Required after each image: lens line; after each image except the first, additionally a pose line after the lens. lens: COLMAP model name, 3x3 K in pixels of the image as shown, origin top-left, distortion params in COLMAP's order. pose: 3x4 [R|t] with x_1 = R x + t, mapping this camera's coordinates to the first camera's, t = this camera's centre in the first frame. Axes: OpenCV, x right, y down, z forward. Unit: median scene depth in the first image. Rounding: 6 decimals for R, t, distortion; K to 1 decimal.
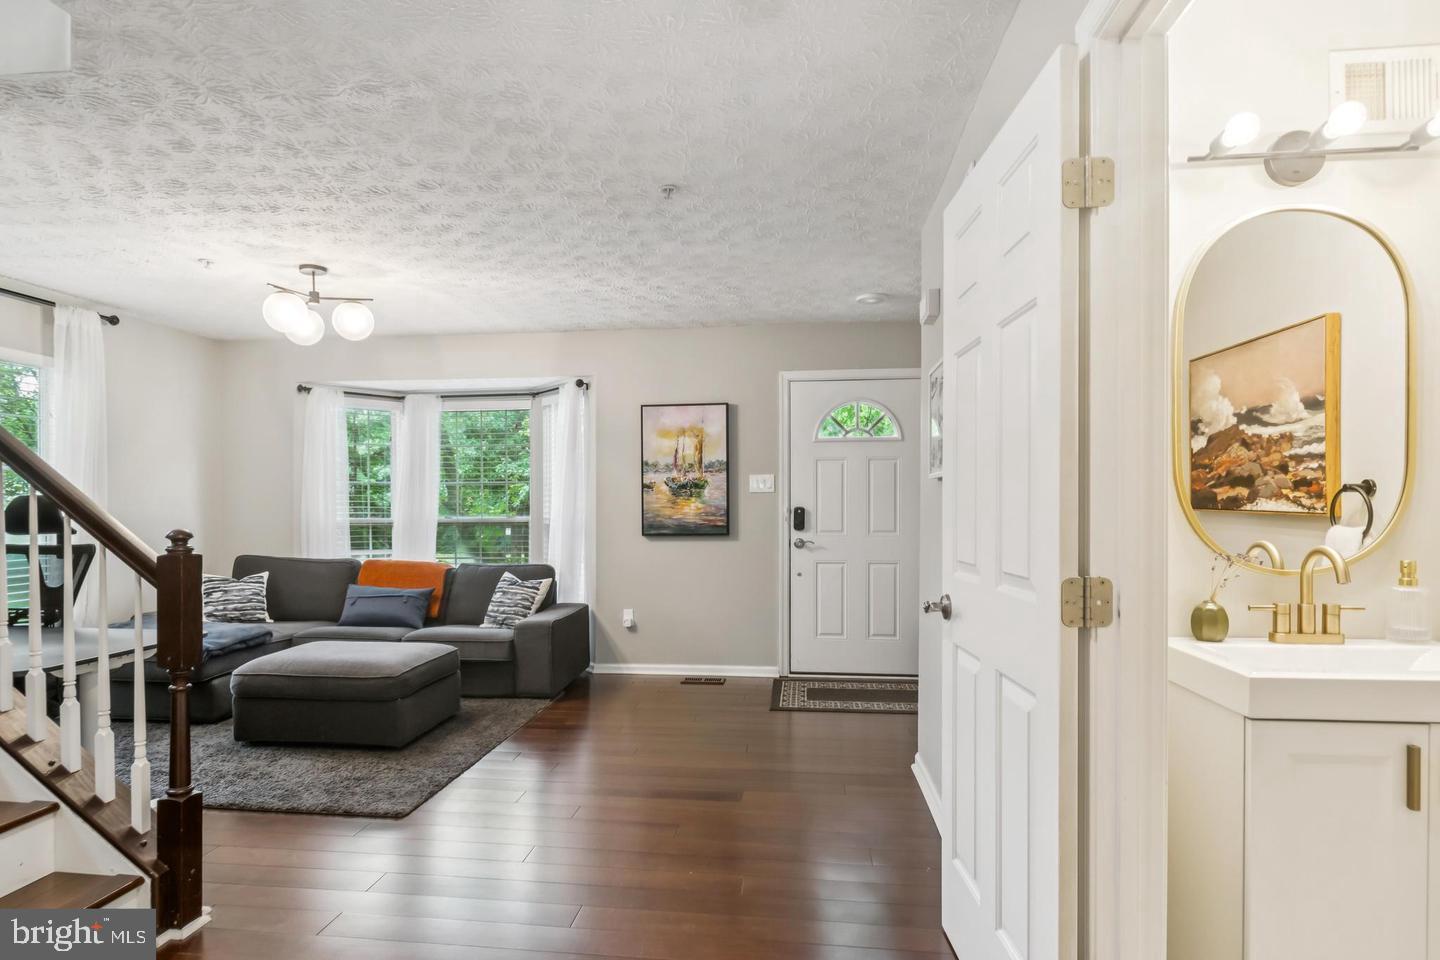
lens RADIAL K [[755.6, 0, 712.8], [0, 755.6, 503.1], [0, 0, 1]] dist [0.003220, -0.001291]
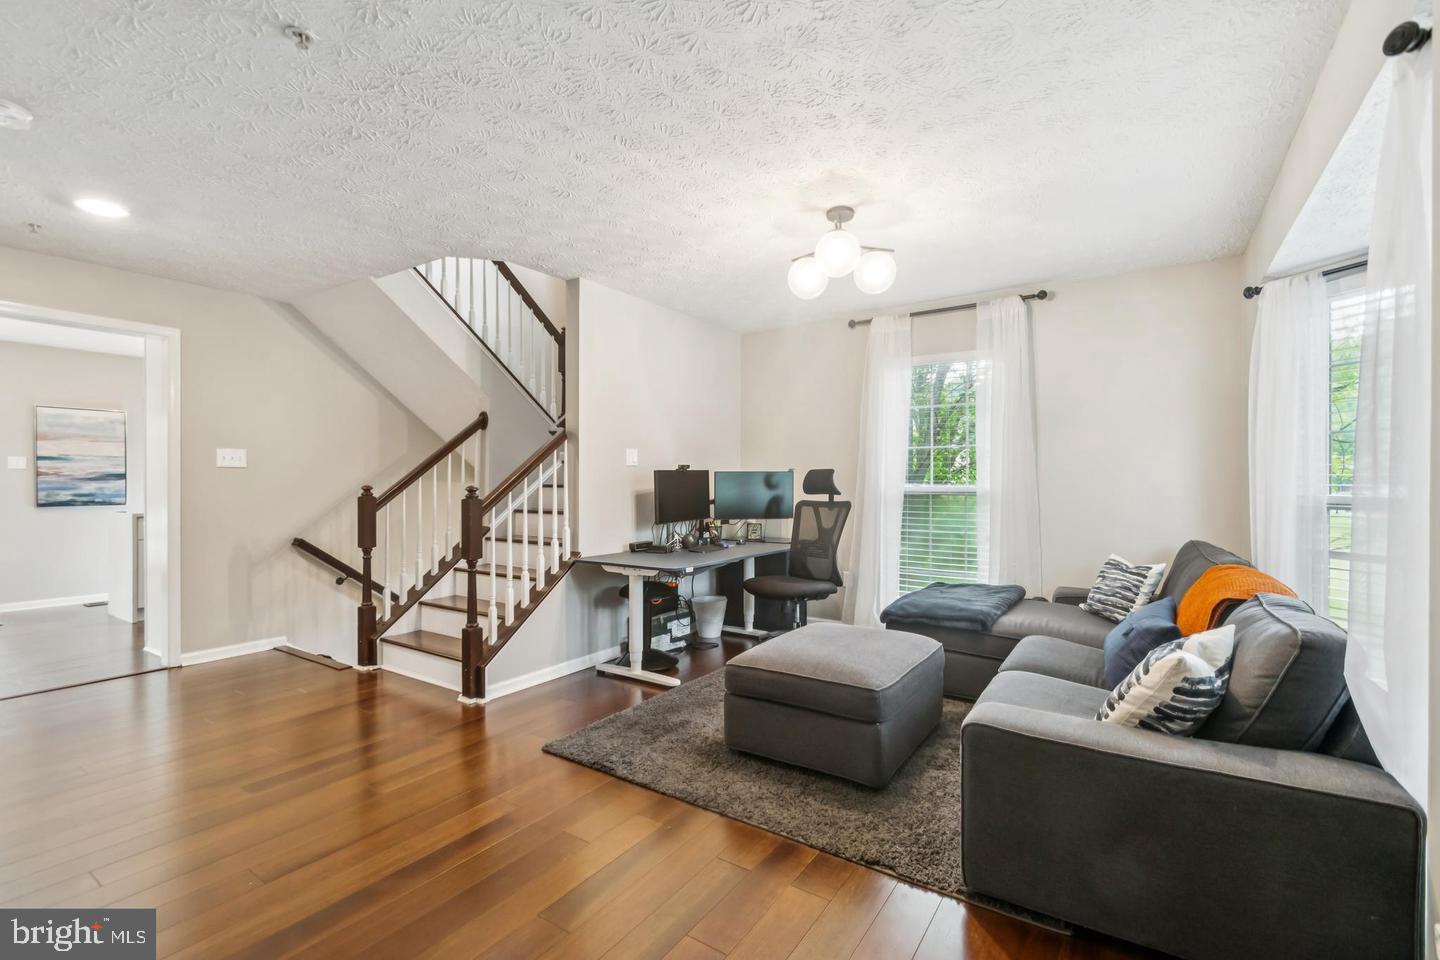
lens RADIAL K [[641.2, 0, 717.0], [0, 641.2, 487.1], [0, 0, 1]] dist [0.008666, -0.006795]
pose [[-0.460872, 0.005429, -0.887450, 0.170818], [0.001382, 0.999984, 0.005399, 0.012113], [0.887466, 0.001262, -0.460872, 0.919926]]
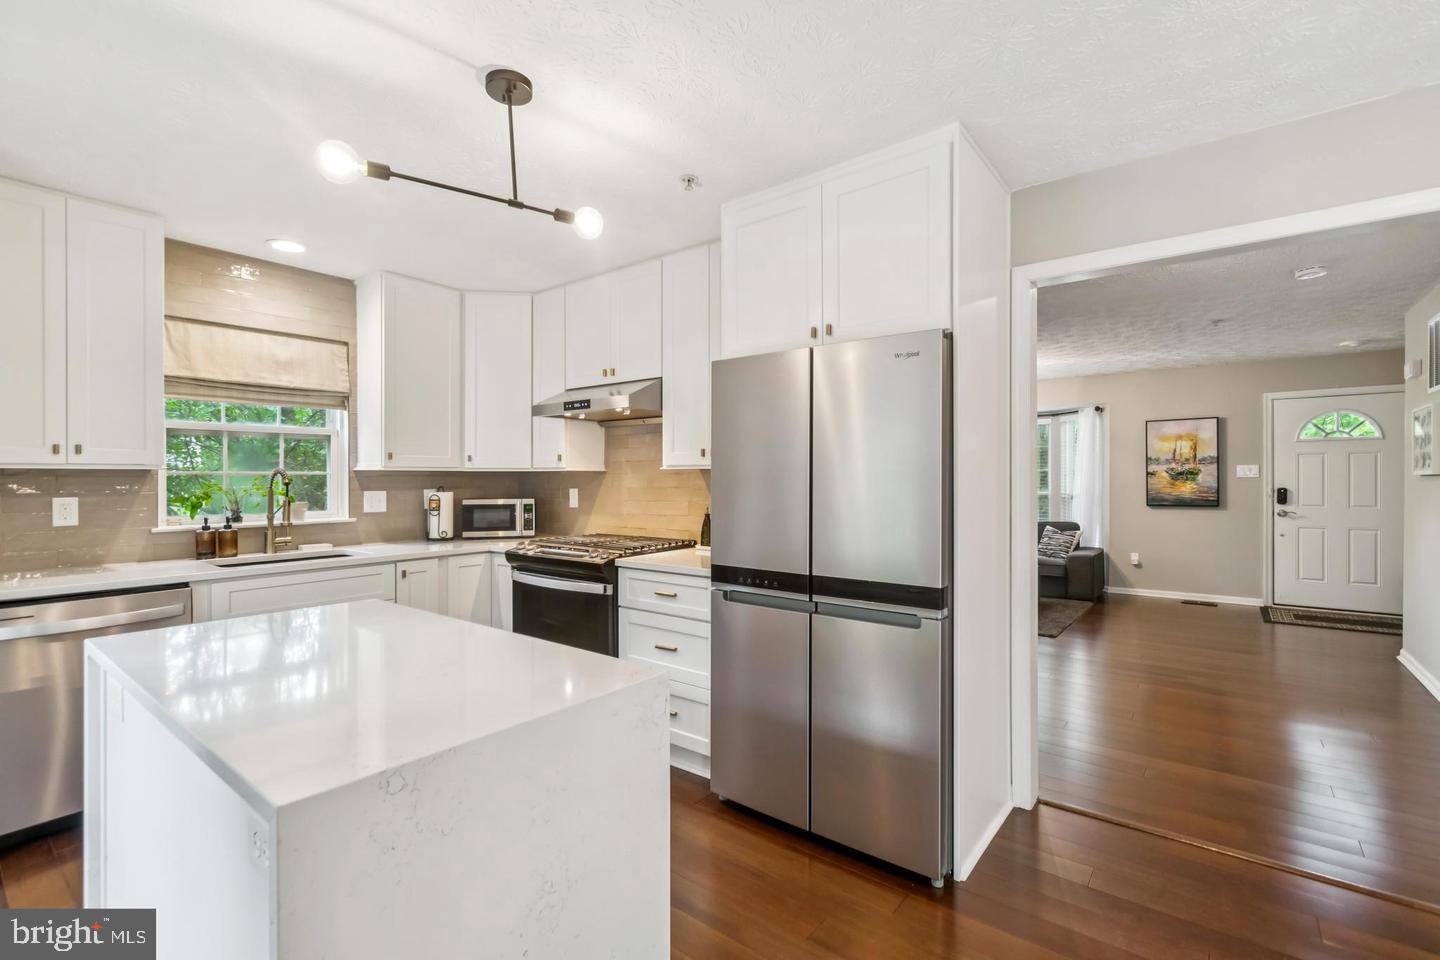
lens RADIAL K [[636.4, 0, 720.0], [0, 636.4, 480.0], [0, 0, 1]] dist [0.000676, -0.000040]
pose [[0.855288, 0.000430, -0.518152, -0.167527], [-0.000792, 1.000000, -0.000479, -0.007952], [0.518152, 0.000820, 0.855288, -0.565287]]
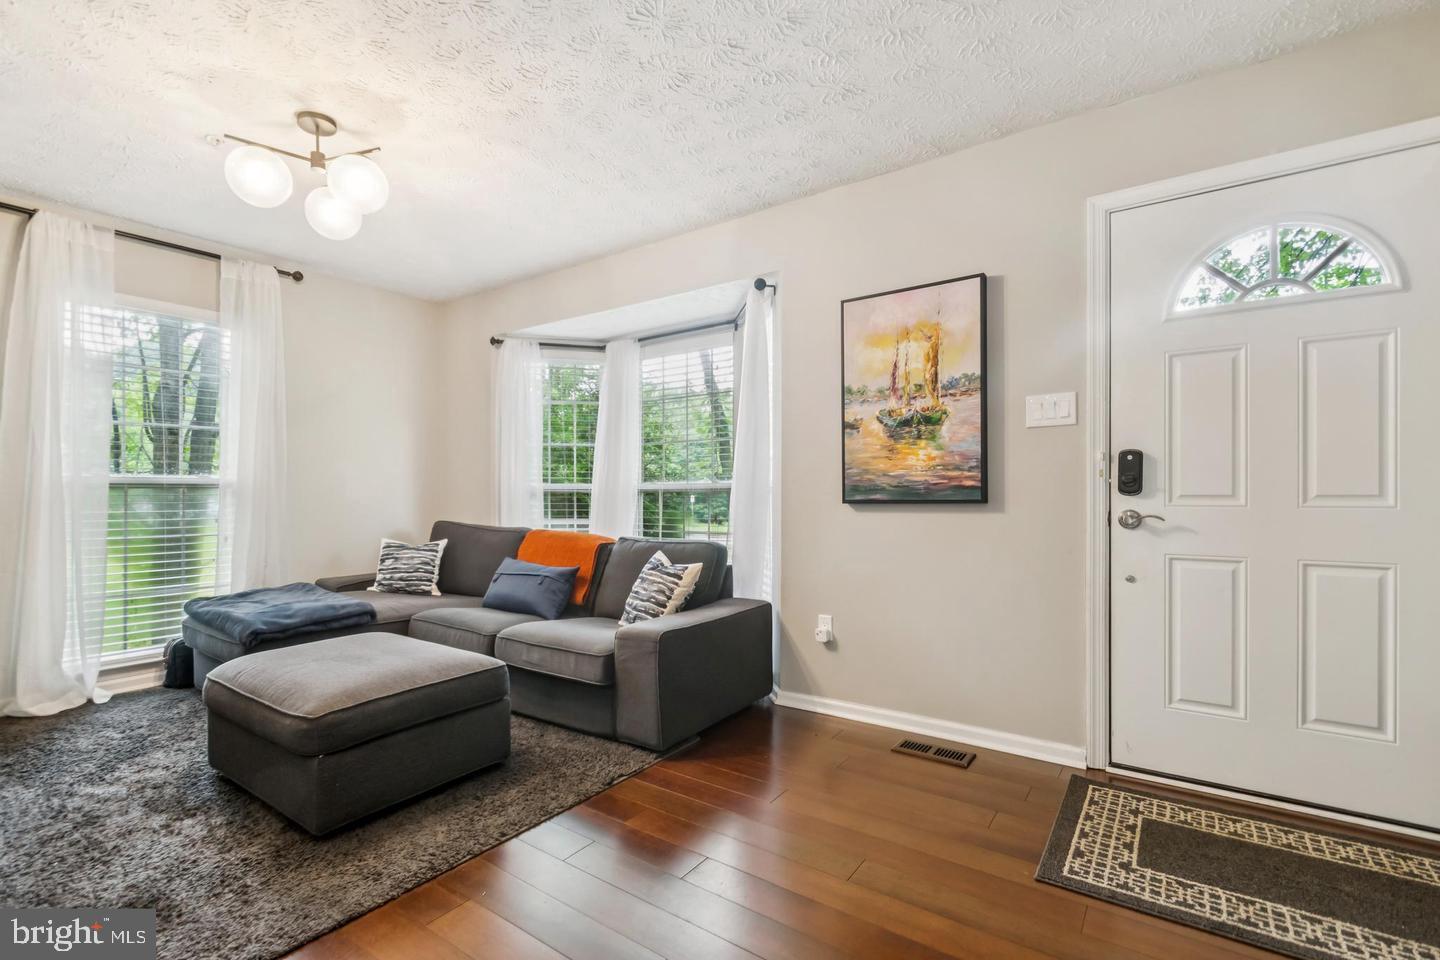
lens RADIAL K [[659.6, 0, 710.6], [0, 659.6, 491.1], [0, 0, 1]] dist [-0.000985, -0.000750]
pose [[0.880308, -0.000692, -0.474403, 0.074733], [0.002631, 0.999991, 0.003422, 0.031022], [0.474396, -0.004261, 0.880301, 0.458383]]
